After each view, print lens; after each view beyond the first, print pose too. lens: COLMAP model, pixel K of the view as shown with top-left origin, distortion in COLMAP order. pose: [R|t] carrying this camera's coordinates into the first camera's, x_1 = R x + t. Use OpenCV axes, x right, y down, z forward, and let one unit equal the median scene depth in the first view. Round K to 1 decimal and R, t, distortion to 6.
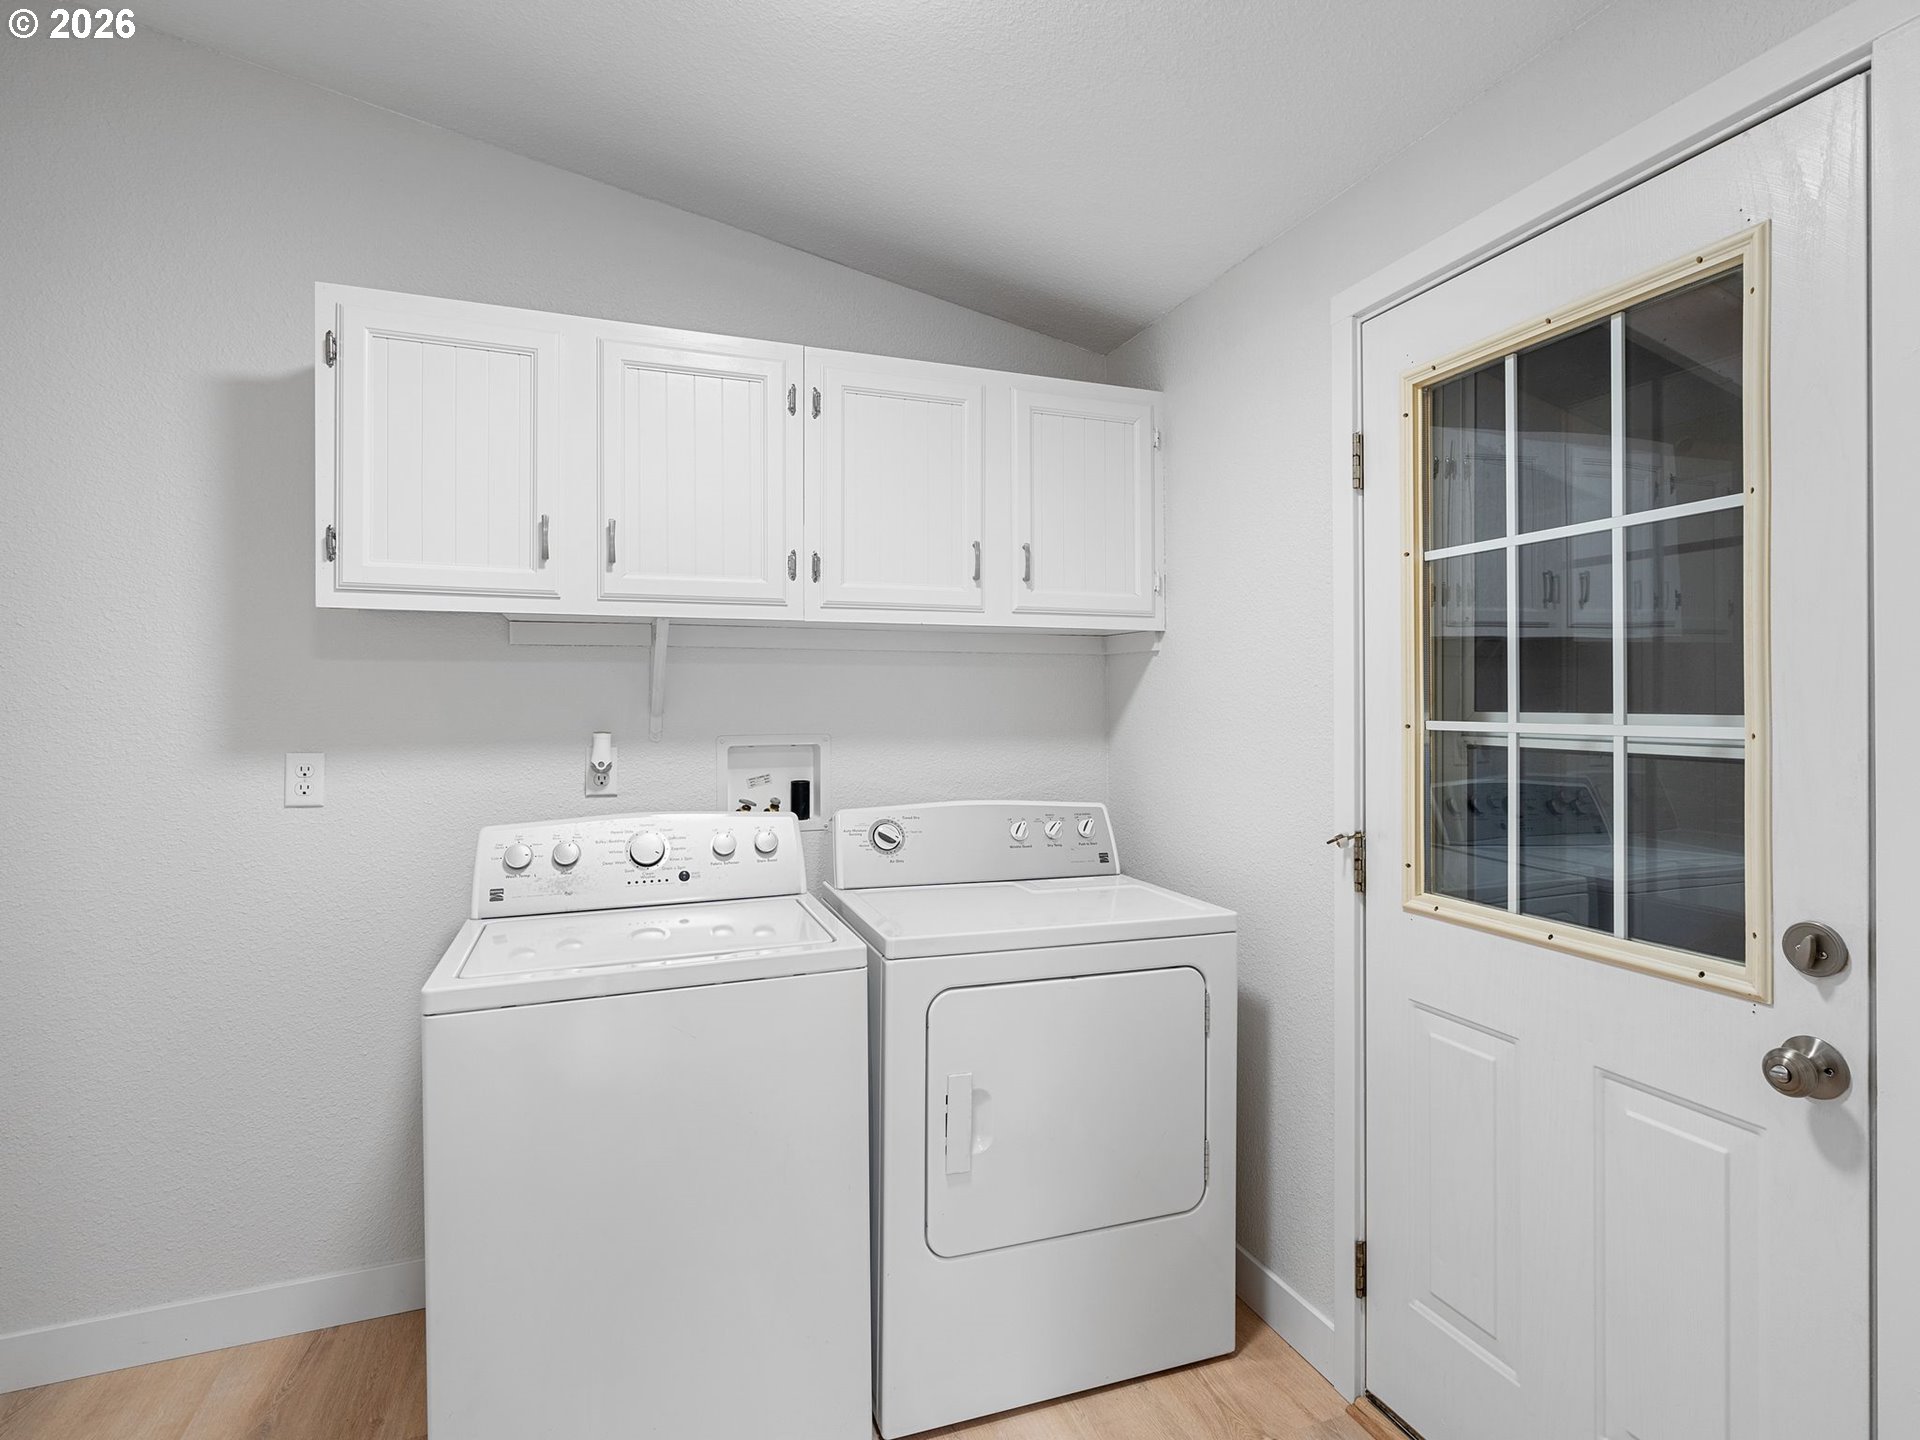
lens RADIAL K [[989.9, 0, 942.7], [0, 989.9, 692.1], [0, 0, 1]] dist [-0.000969, 0.000605]
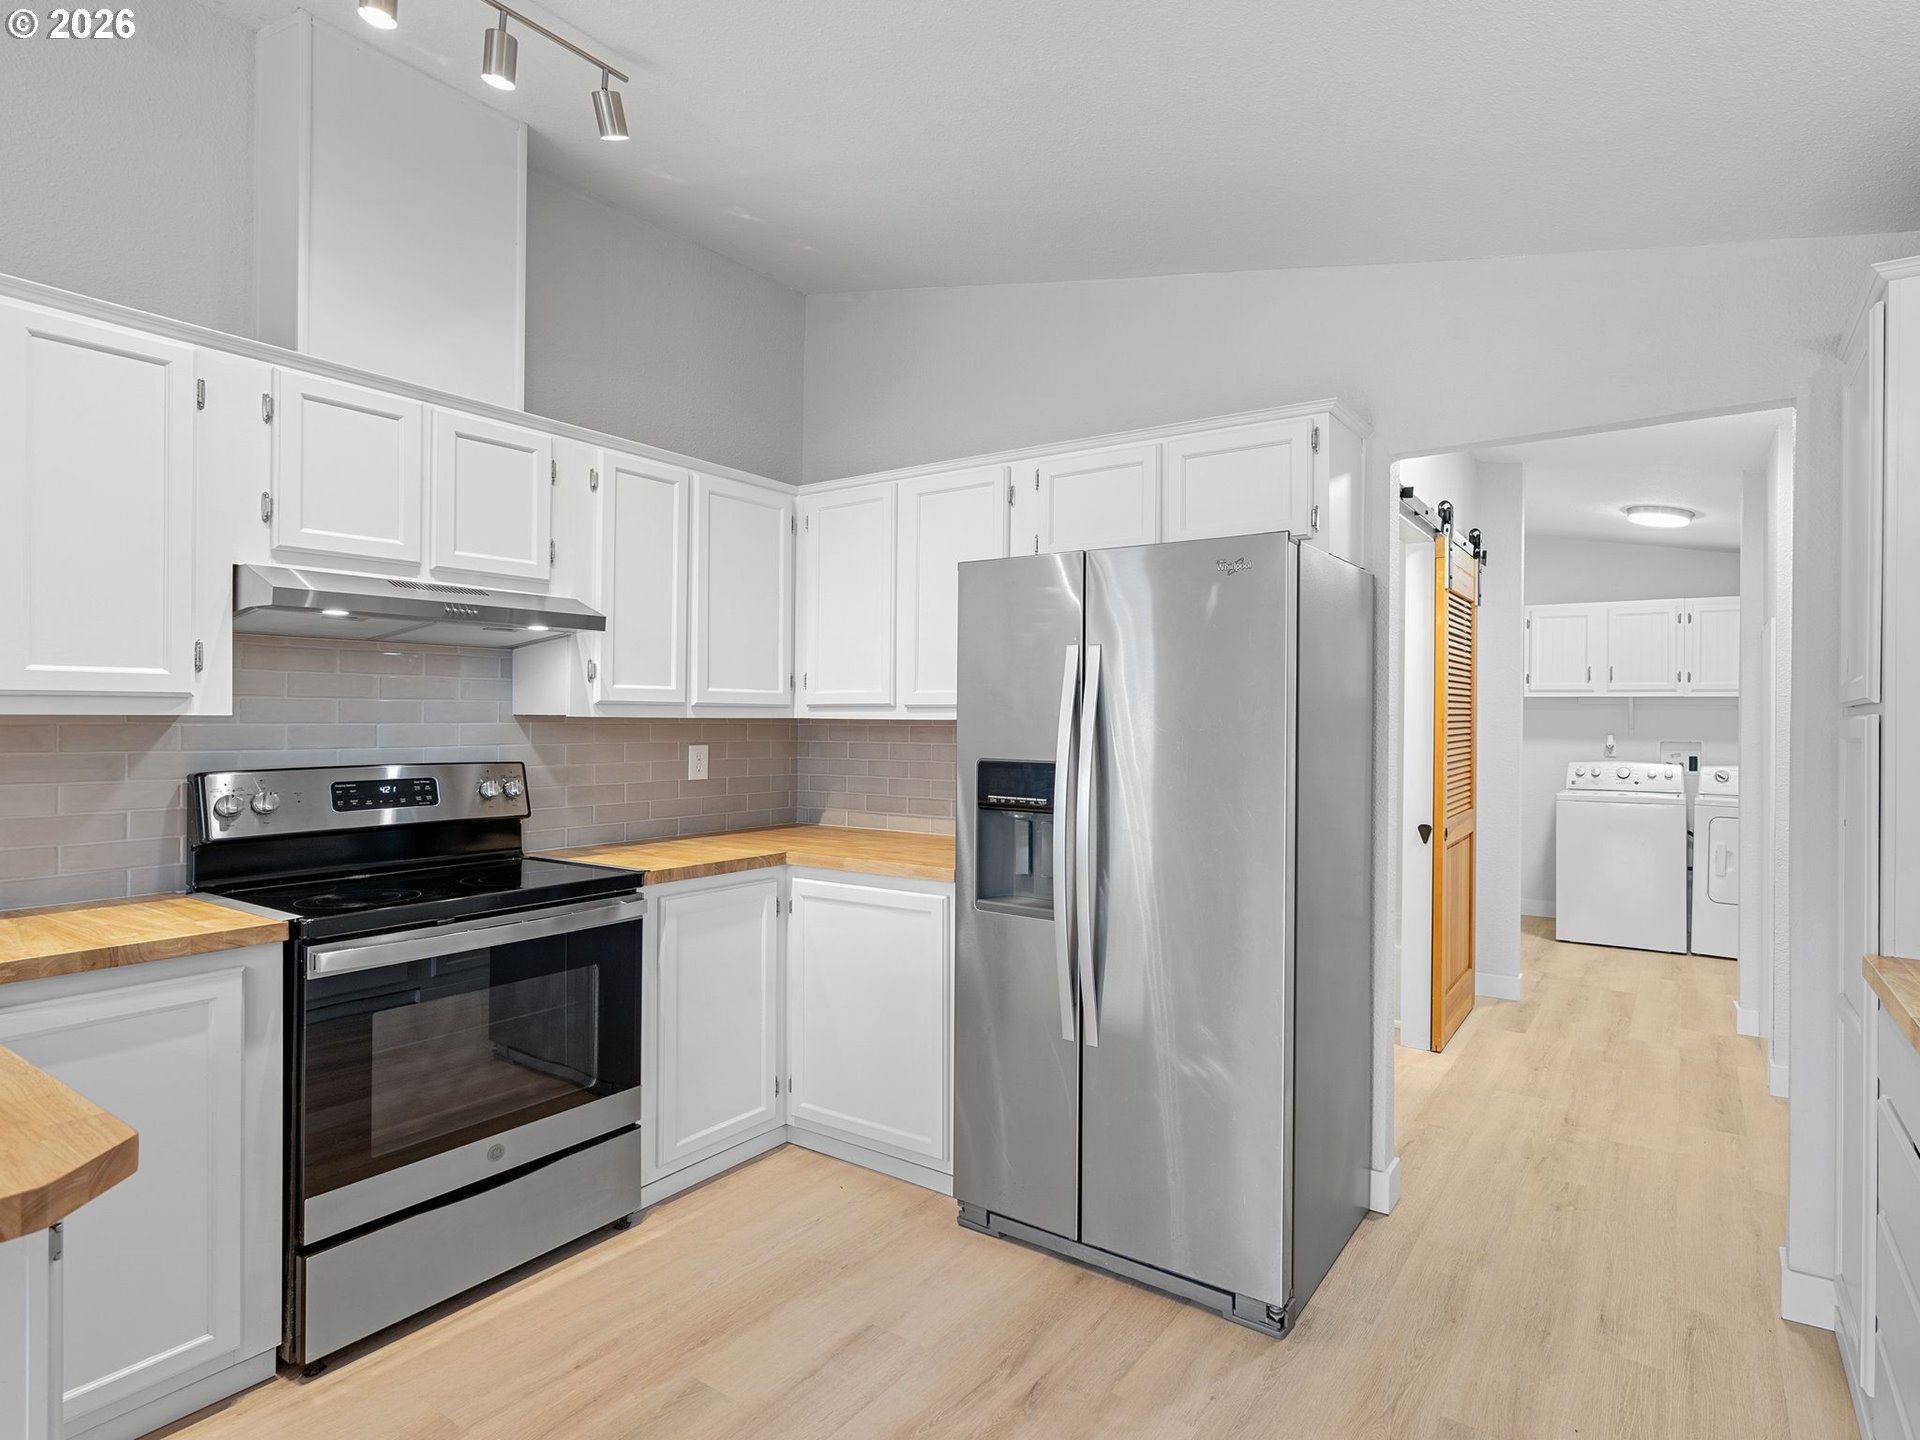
lens RADIAL K [[989.9, 0, 1119.2], [0, 989.9, 713.8], [0, 0, 1]] dist [-0.000969, 0.000605]
pose [[0.665619, 0.006182, -0.746266, 0.966171], [-0.005247, 0.999980, 0.003604, -0.026500], [0.746273, 0.001517, 0.665638, -2.245048]]
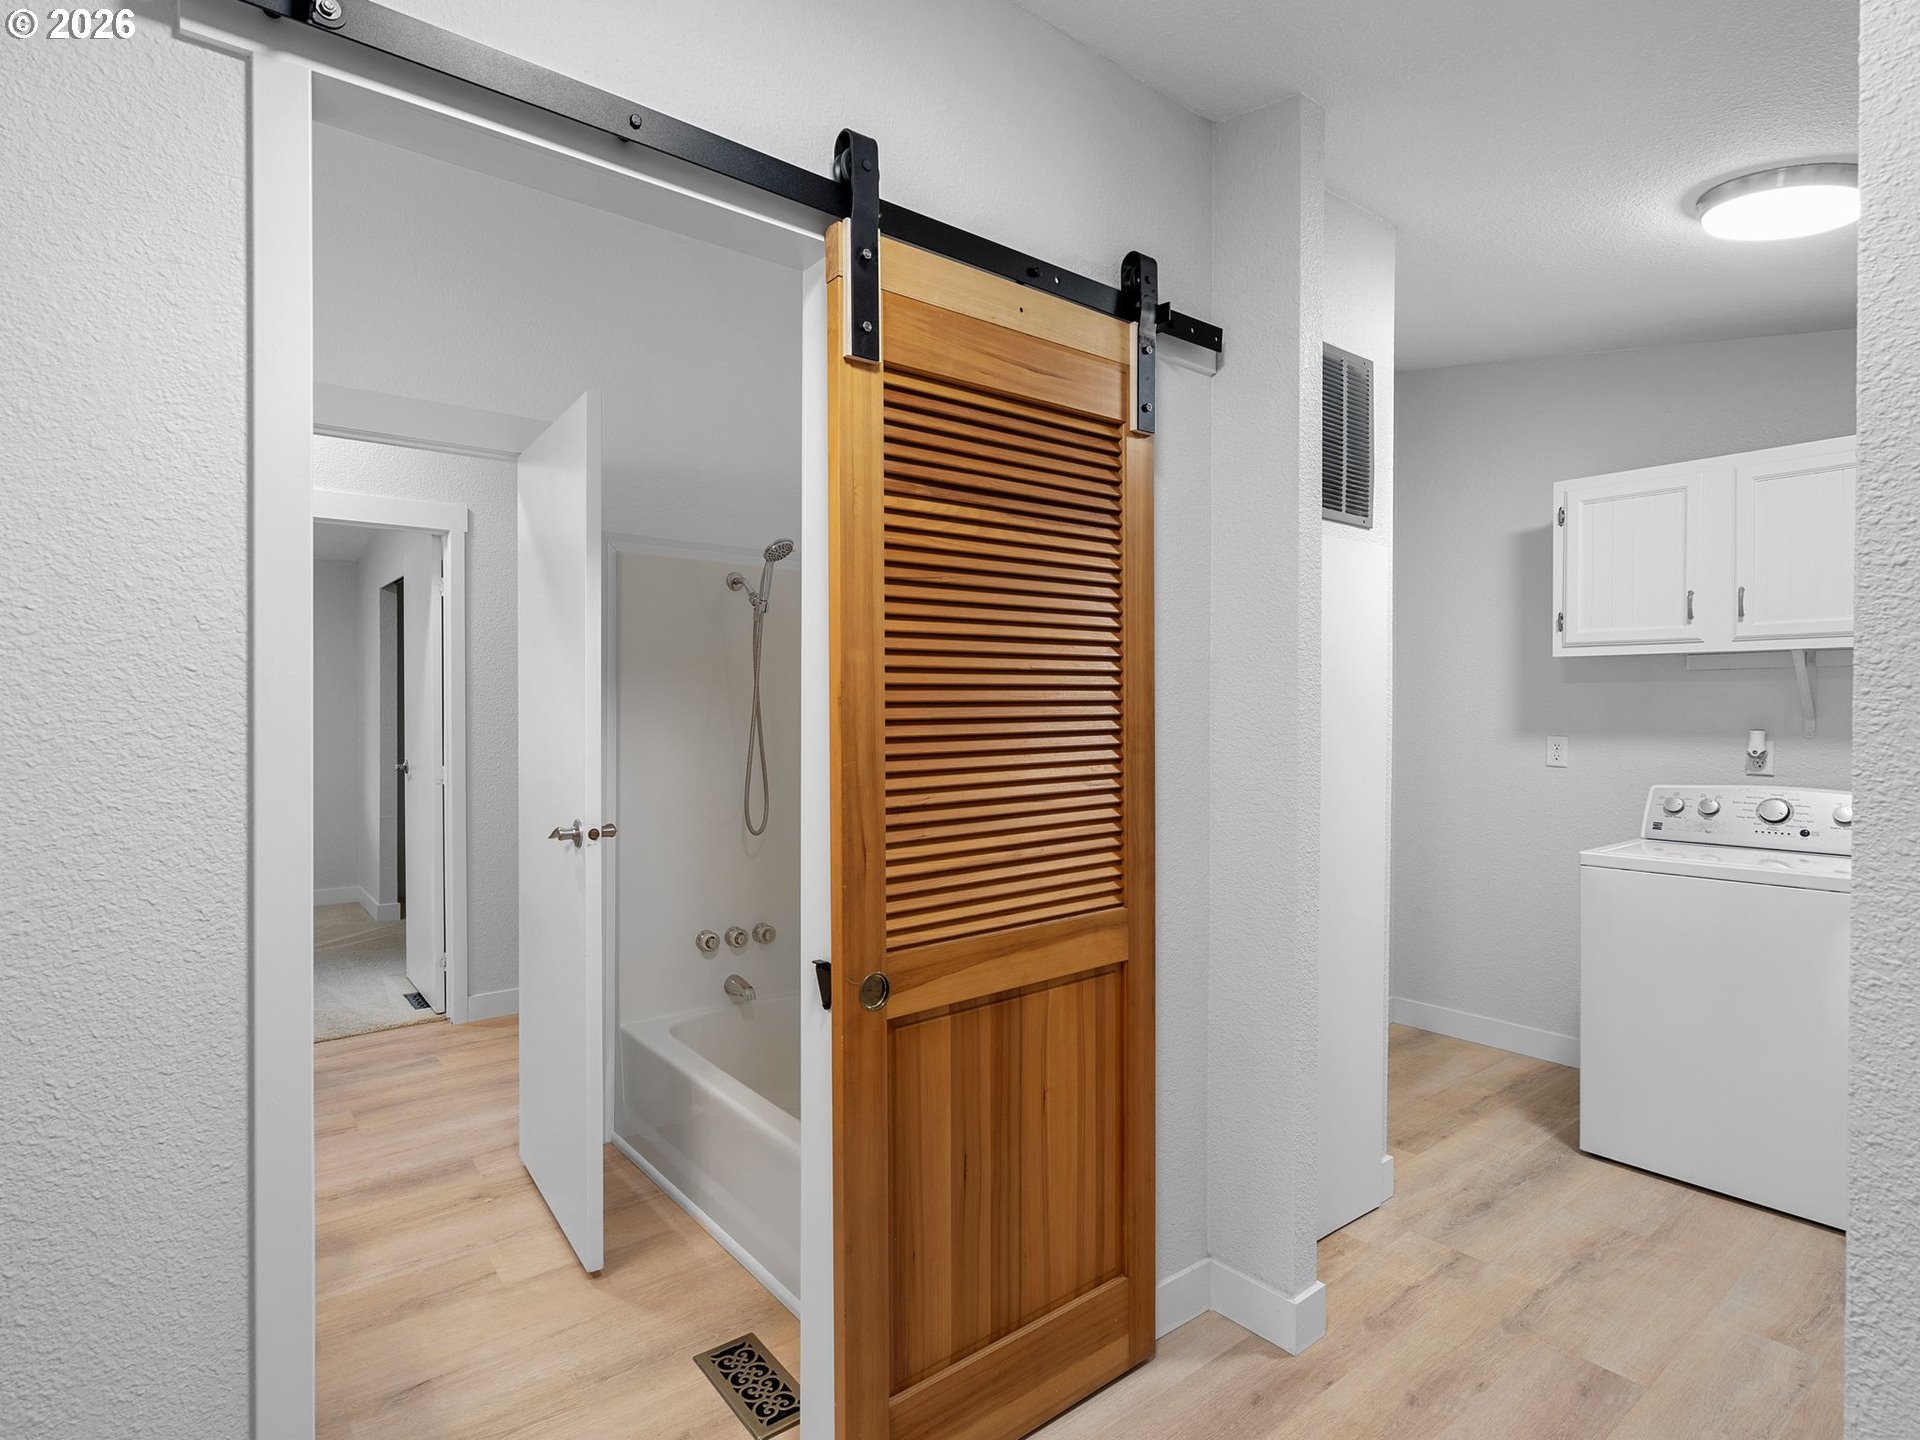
lens RADIAL K [[958.6, 0, 949.8], [0, 958.6, 729.2], [0, 0, 1]] dist [-0.003474, 0.000052]
pose [[0.321521, 0.025446, -0.946561, 0.651055], [0.007574, 0.999538, 0.029443, -0.010712], [0.946872, -0.016636, 0.321179, -0.600902]]
